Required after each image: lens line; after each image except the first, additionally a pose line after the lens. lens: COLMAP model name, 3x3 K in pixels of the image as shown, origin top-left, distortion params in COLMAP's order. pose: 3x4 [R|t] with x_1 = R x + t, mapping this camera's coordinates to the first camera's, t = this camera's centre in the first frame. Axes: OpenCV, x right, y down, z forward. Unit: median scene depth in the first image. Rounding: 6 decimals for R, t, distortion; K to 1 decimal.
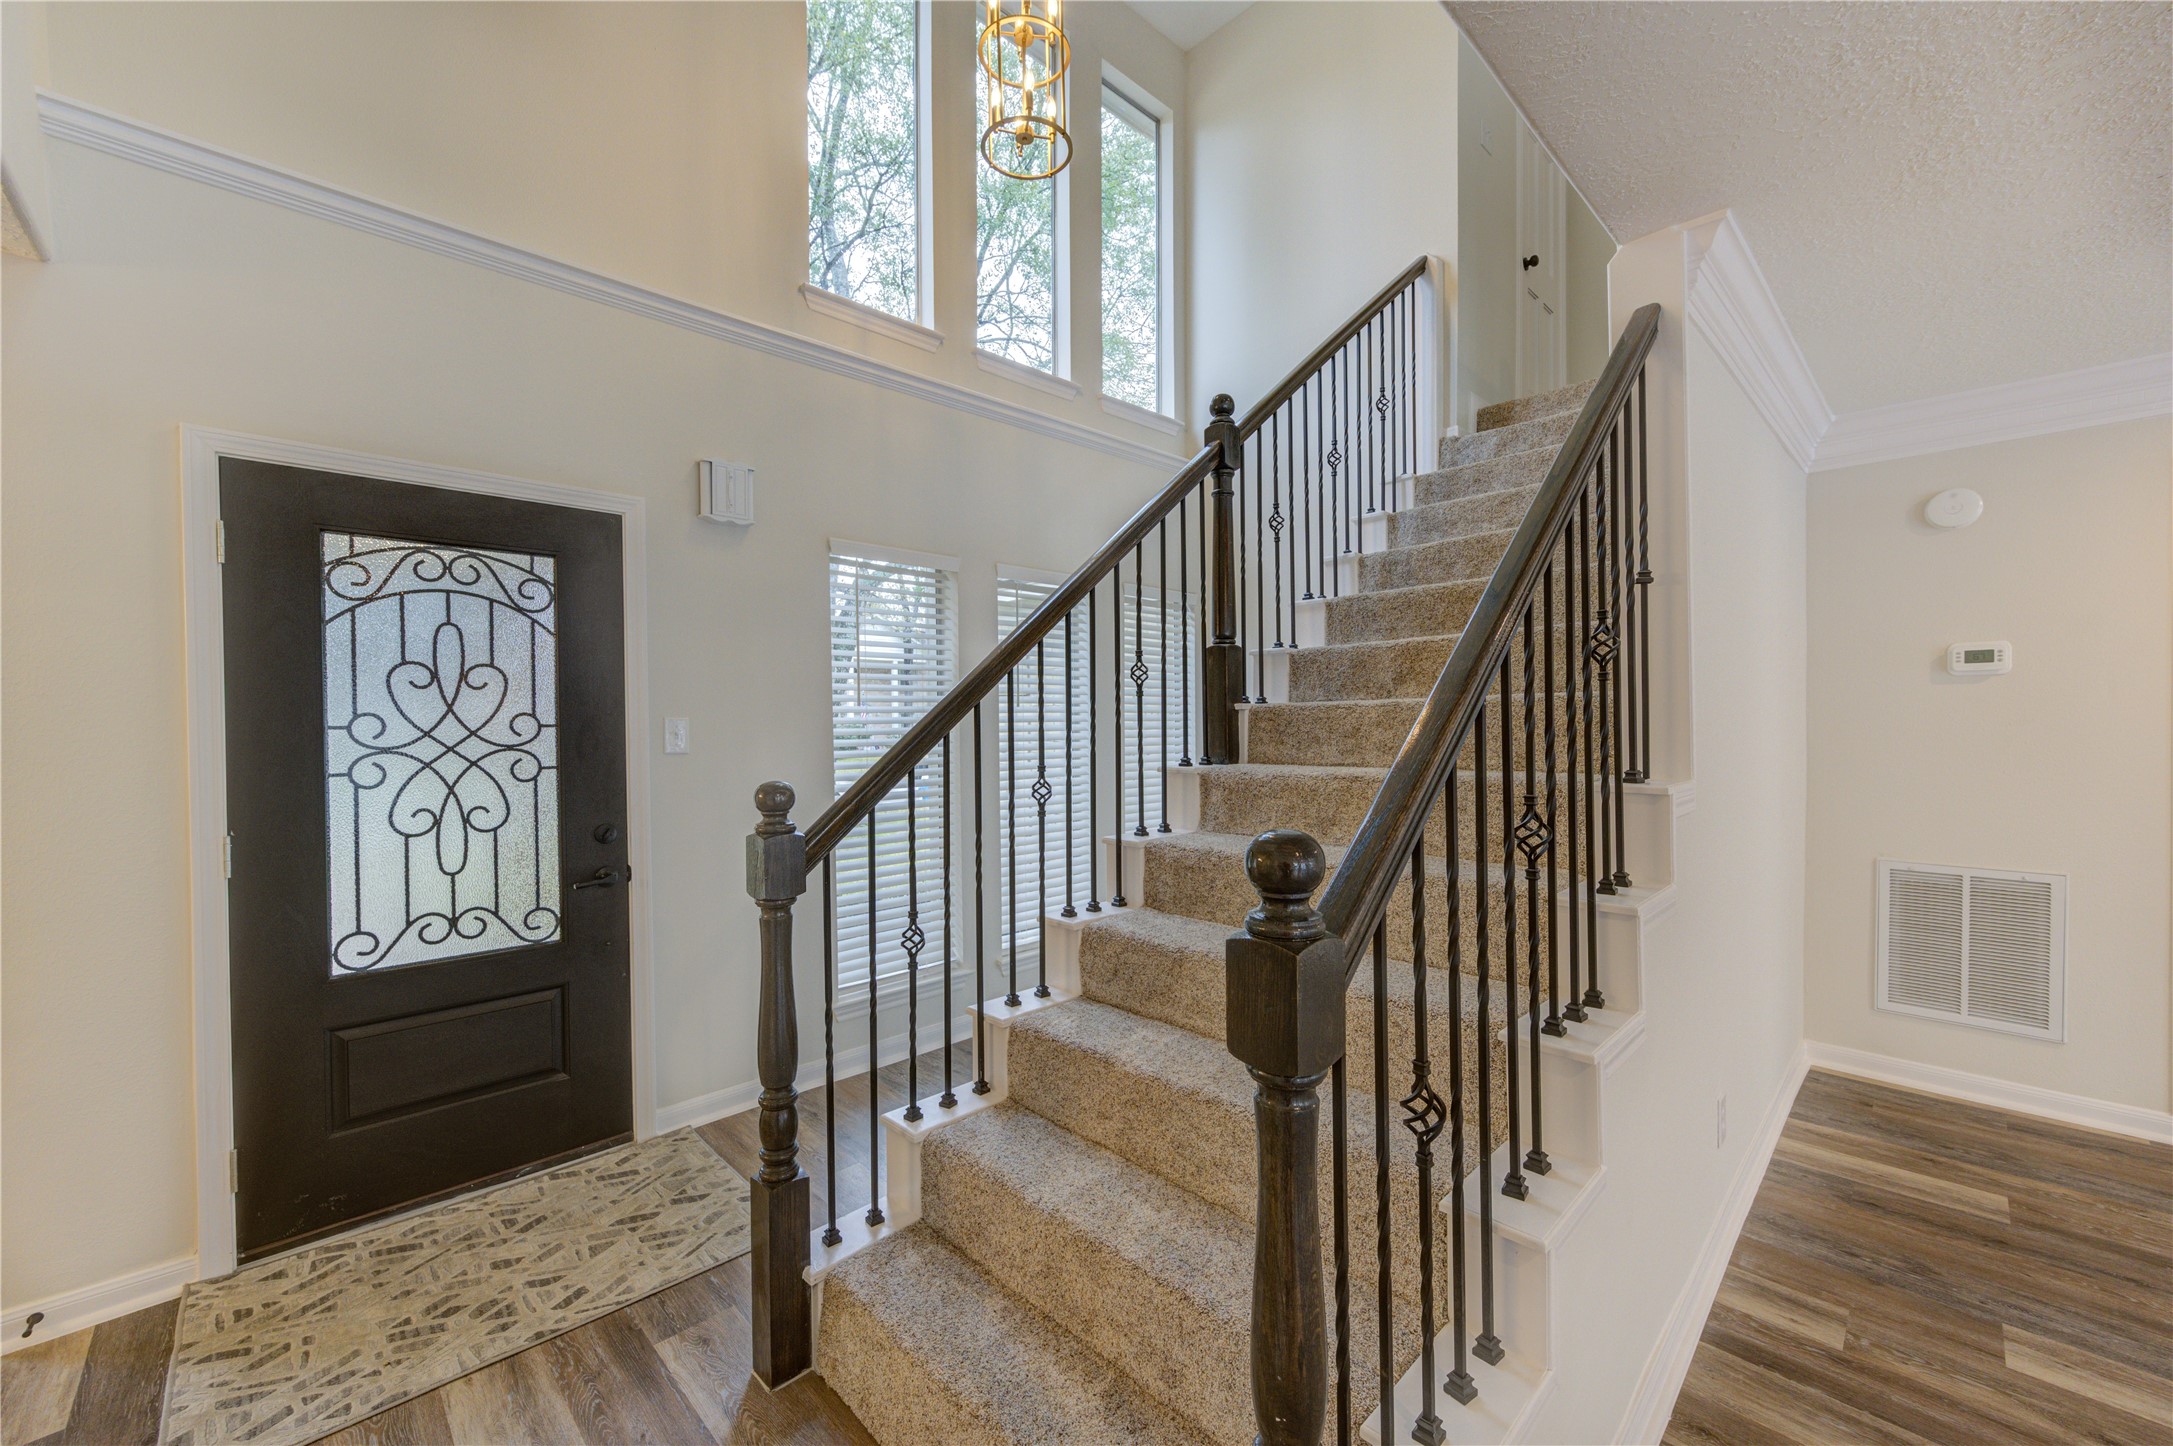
lens RADIAL K [[855.5, 0, 1094.9], [0, 855.5, 727.6], [0, 0, 1]] dist [0.002689, -0.000154]
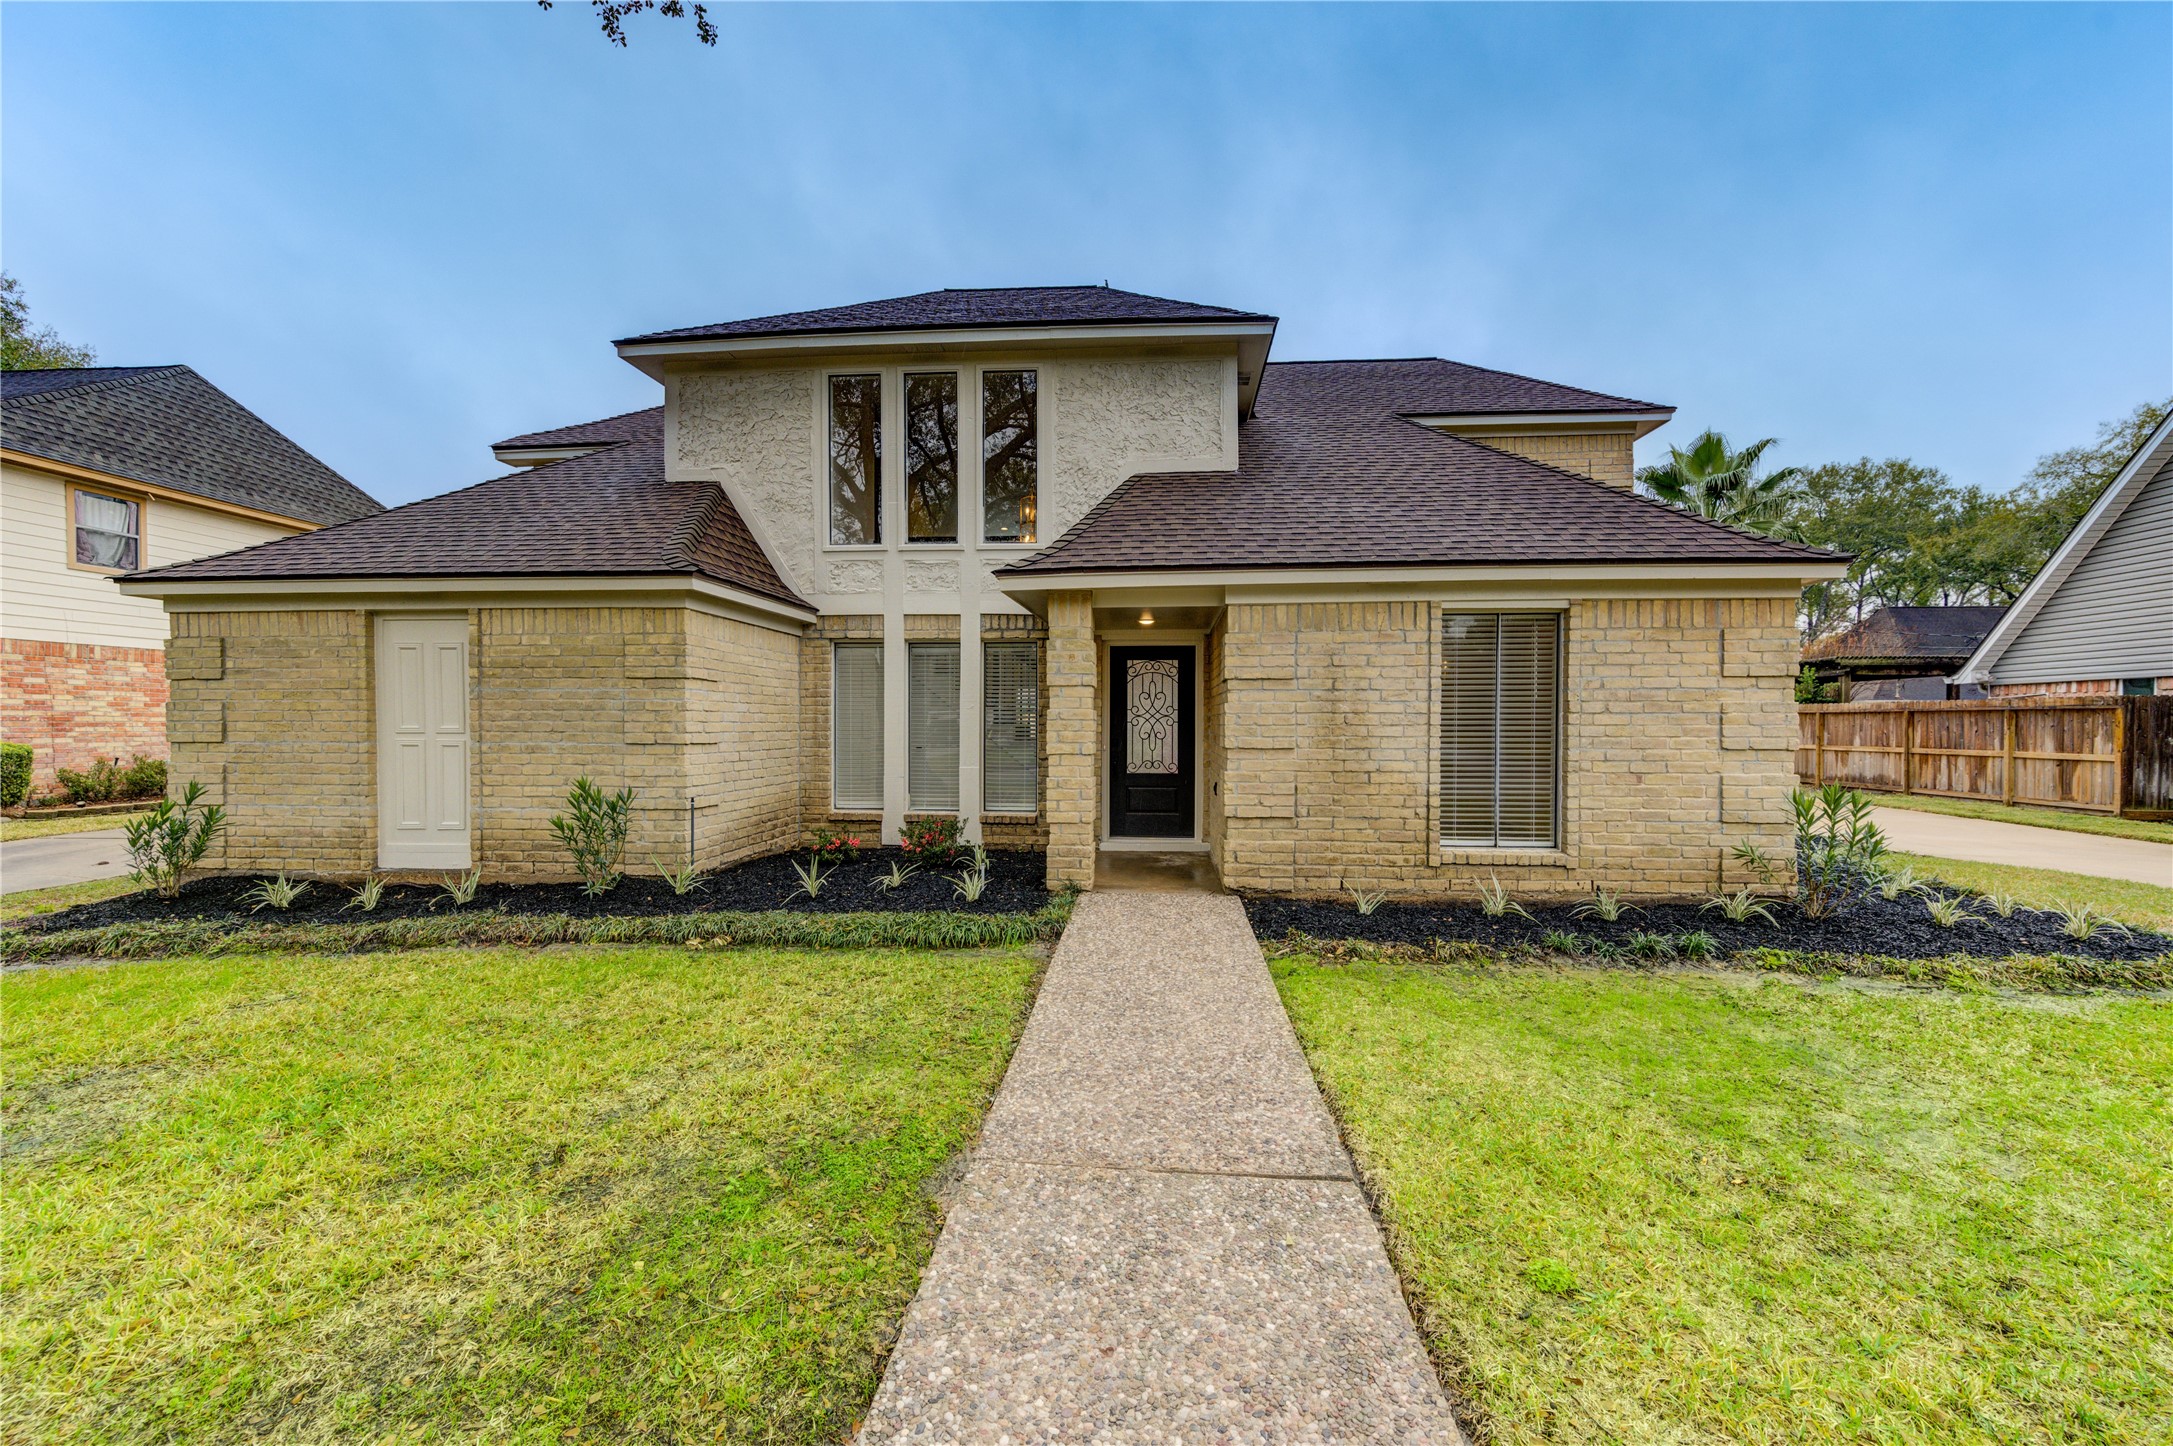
lens RADIAL K [[855.5, 0, 1094.9], [0, 855.5, 727.6], [0, 0, 1]] dist [0.002689, -0.000154]
pose [[0.660081, 0.016088, -0.751022, 1.782436], [-0.013514, 0.999863, 0.009542, 0.043153], [0.751073, 0.003850, 0.660208, -1.552208]]
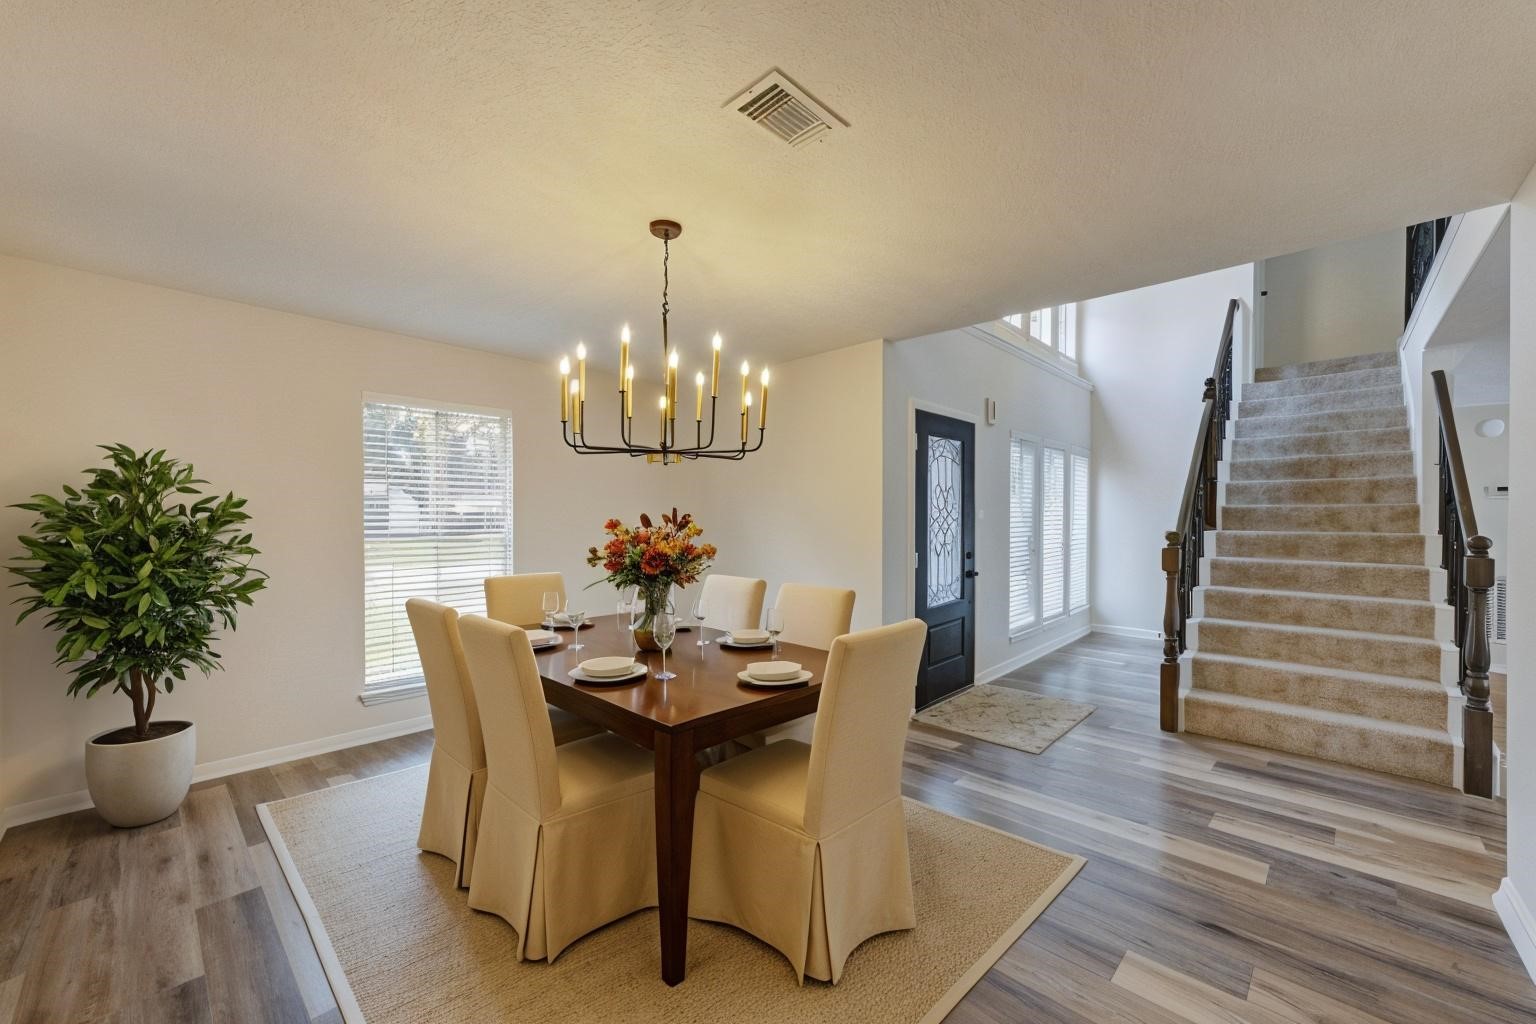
lens RADIAL K [[604.7, 0, 773.9], [0, 604.7, 515.2], [0, 0, 1]] dist [0.002689, -0.000154]
pose [[0.997941, 0.009230, 0.063463, -1.342103], [-0.009061, 0.999955, -0.002960, 0.020546], [-0.063488, 0.002379, 0.997980, -0.707391]]
